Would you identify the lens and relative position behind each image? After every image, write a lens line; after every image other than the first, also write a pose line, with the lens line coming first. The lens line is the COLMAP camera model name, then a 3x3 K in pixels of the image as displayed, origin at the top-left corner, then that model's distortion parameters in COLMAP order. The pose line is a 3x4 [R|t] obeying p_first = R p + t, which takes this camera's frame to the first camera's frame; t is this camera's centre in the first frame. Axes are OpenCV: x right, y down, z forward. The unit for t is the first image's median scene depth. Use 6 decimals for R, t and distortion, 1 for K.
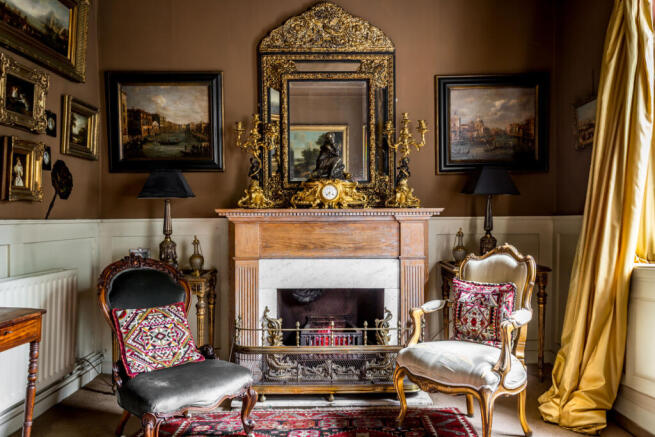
lens RADIAL K [[527.9, 0, 328.6], [0, 527.9, 220.4], [0, 0, 1]] dist [0.010656, 0.019477]
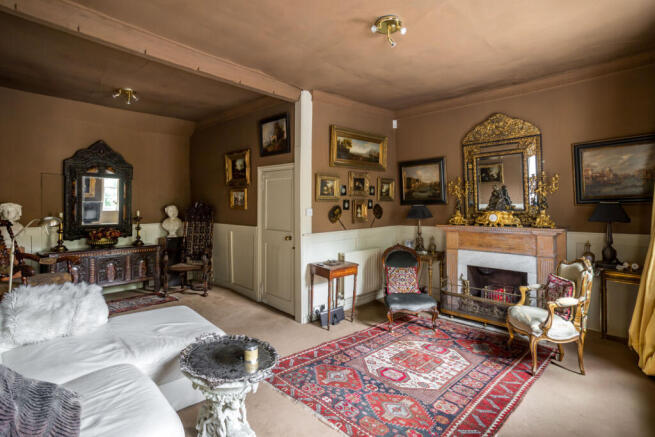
lens RADIAL K [[321.3, 0, 326.2], [0, 321.3, 198.4], [0, 0, 1]] dist [-0.004814, -0.000128]
pose [[0.694144, -0.022555, -0.719483, 0.411435], [0.011984, 0.999733, -0.019778, -0.106039], [0.719737, 0.005106, 0.694228, -0.230596]]
